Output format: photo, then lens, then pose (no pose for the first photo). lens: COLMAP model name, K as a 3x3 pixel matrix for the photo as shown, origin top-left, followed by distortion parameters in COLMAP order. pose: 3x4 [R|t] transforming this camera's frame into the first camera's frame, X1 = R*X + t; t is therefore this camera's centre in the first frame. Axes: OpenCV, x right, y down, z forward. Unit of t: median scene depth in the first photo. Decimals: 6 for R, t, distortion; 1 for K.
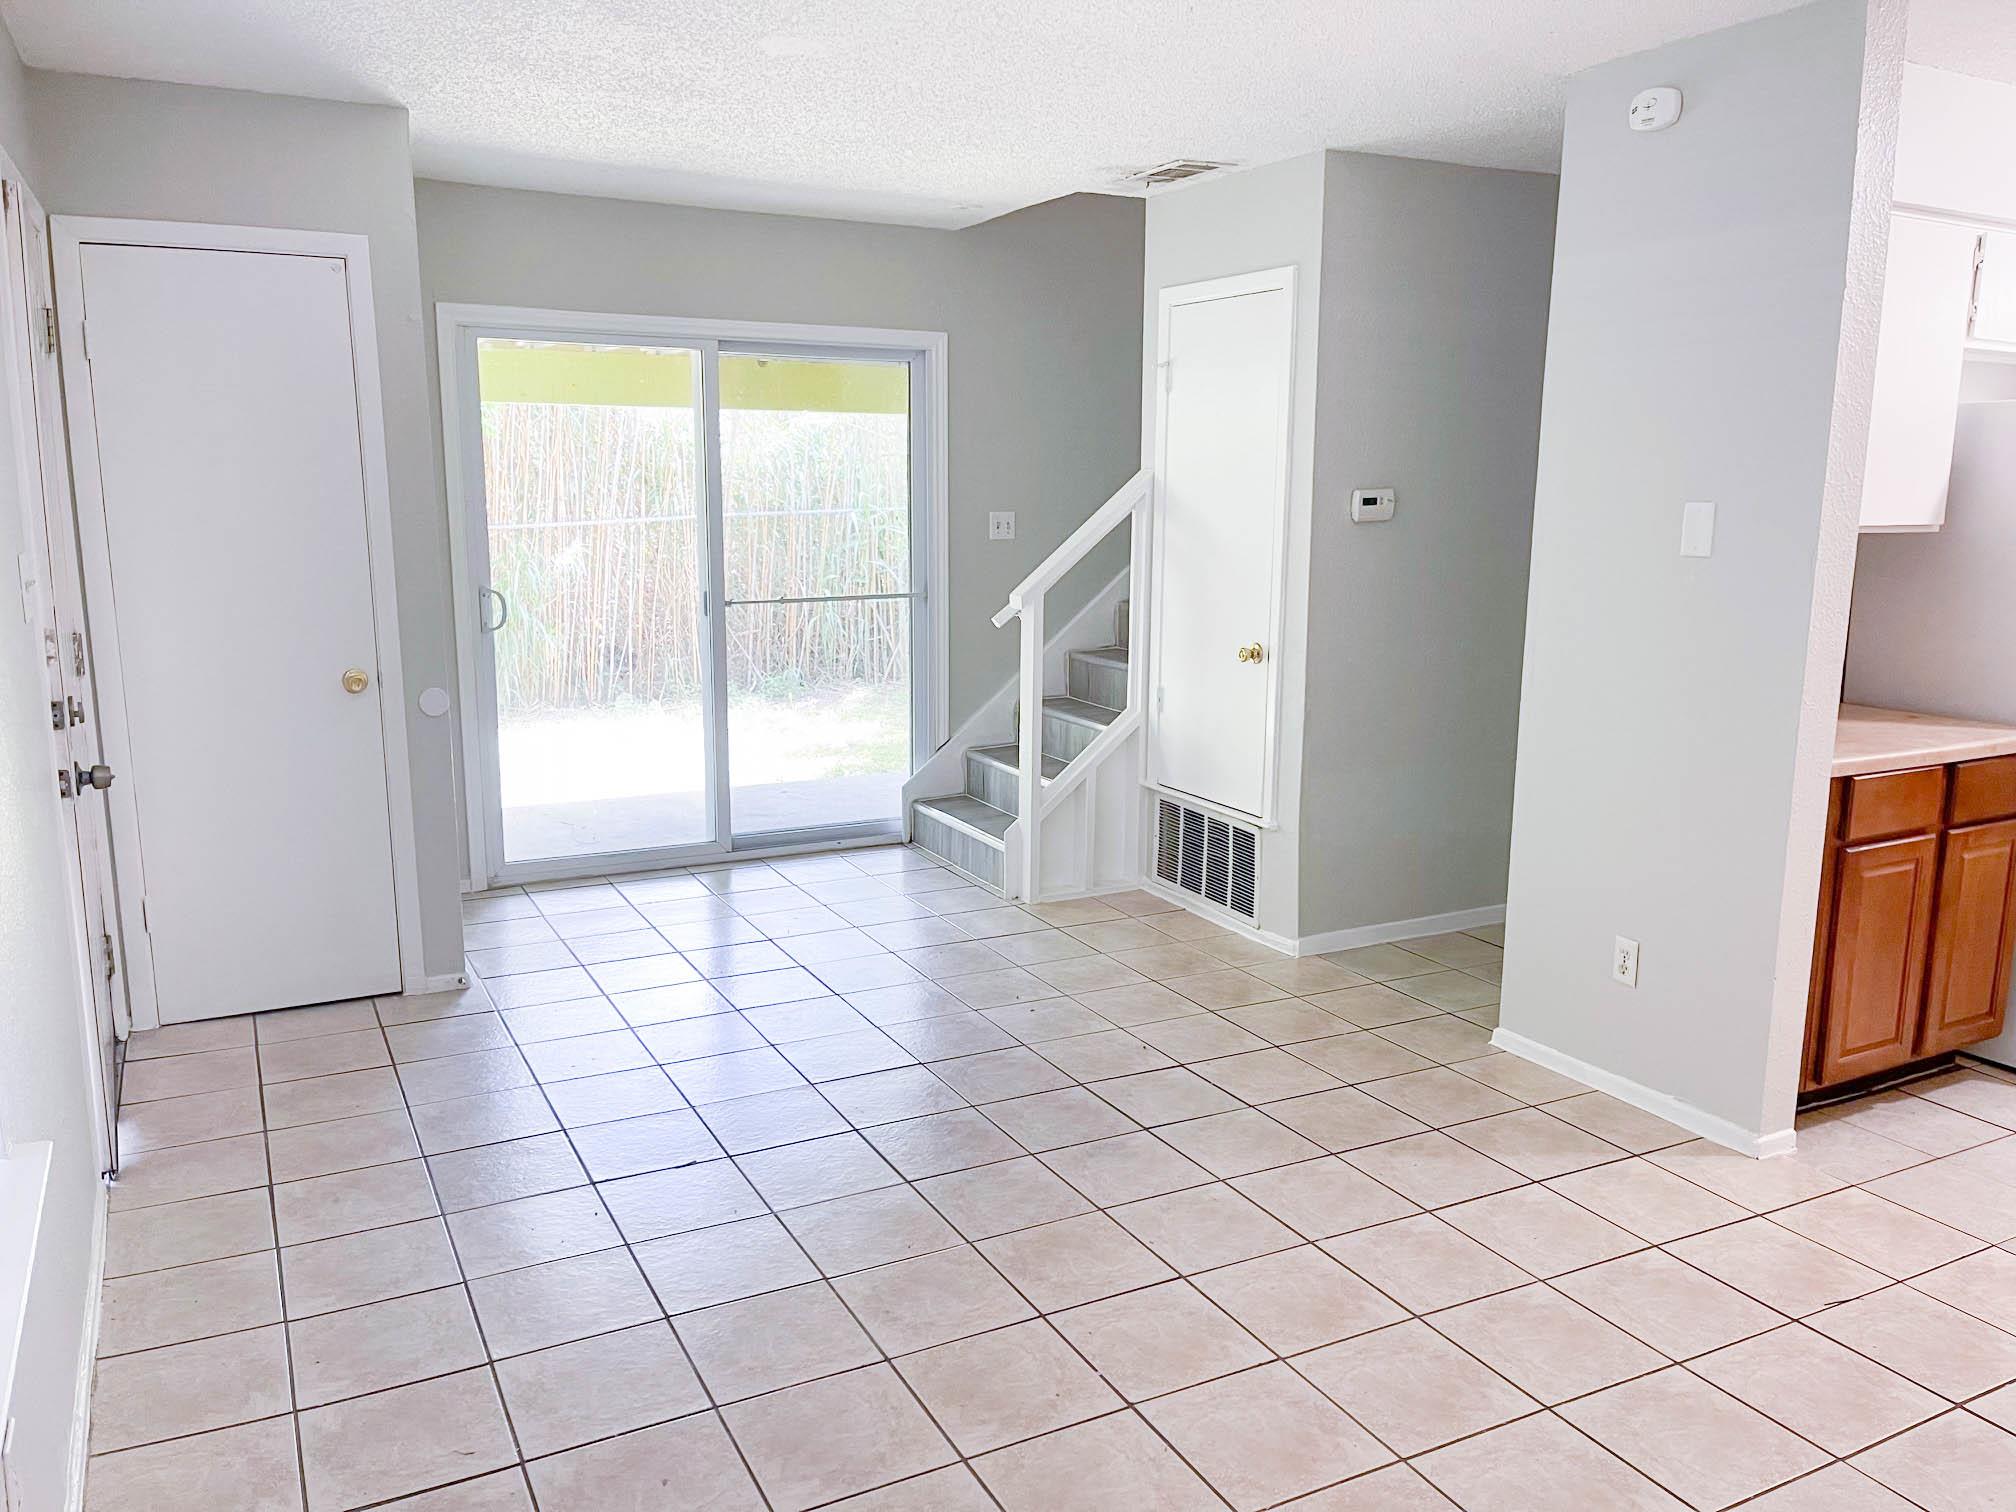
lens RADIAL K [[1524.4, 0, 1008.1], [0, 1524.4, 715.7], [0, 0, 1]] dist [0.061609, -0.073497]
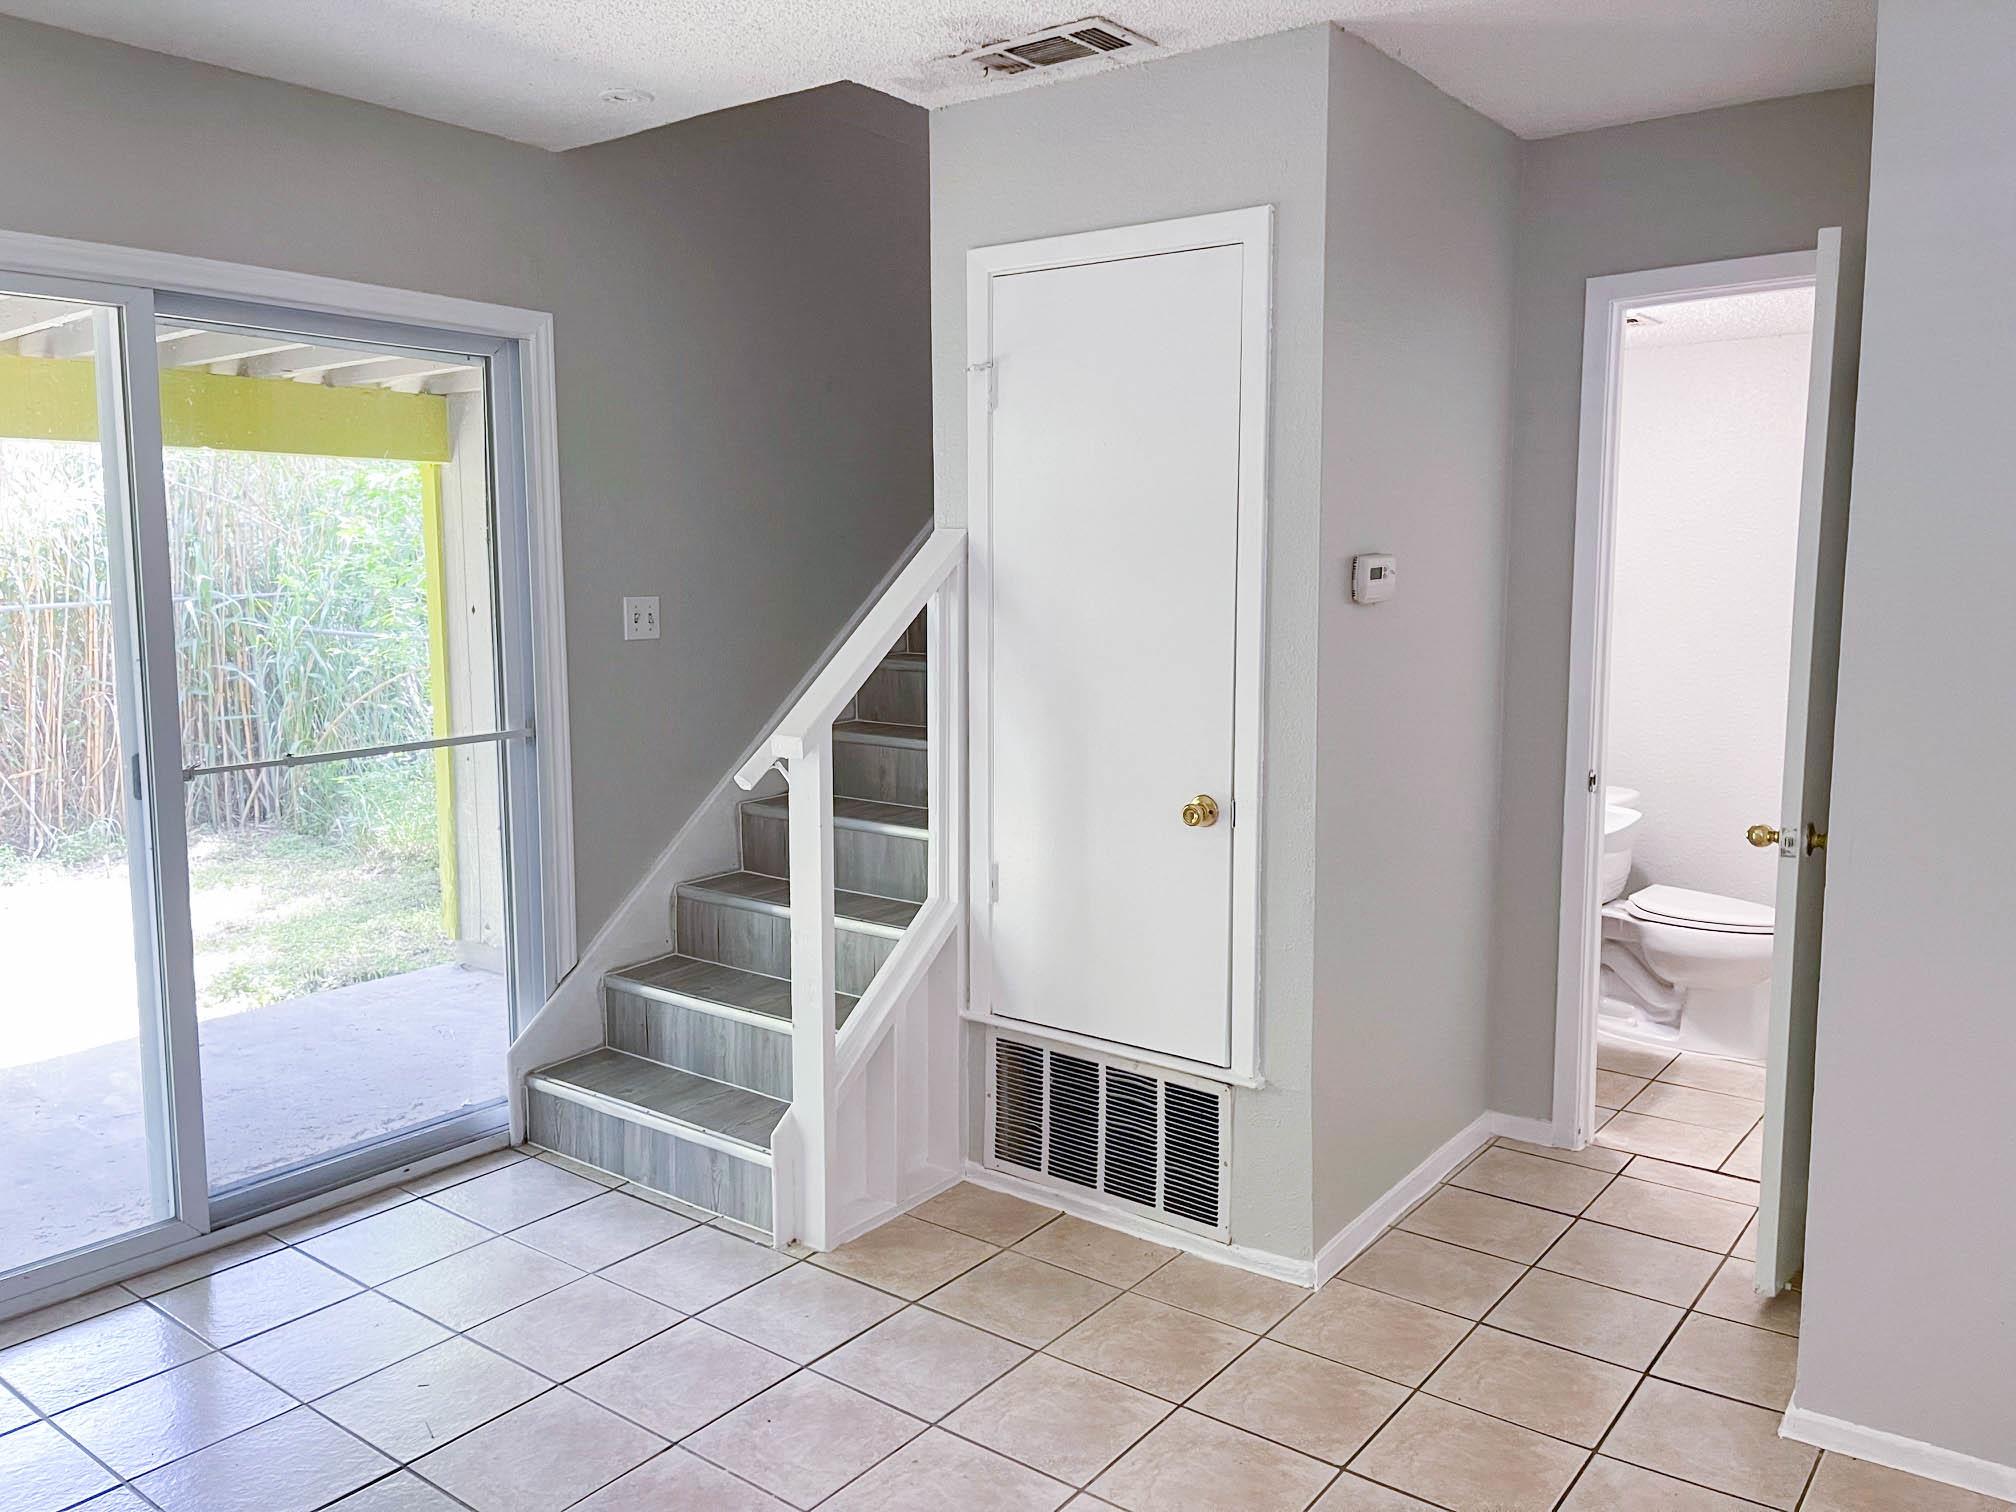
lens RADIAL K [[1524.4, 0, 1008.1], [0, 1524.4, 715.7], [0, 0, 1]] dist [0.061609, -0.073497]
pose [[0.902599, -0.051367, 0.427407, -0.163941], [0.073267, 0.996700, -0.034939, -0.057779], [-0.424202, 0.062851, 0.903384, 0.408939]]
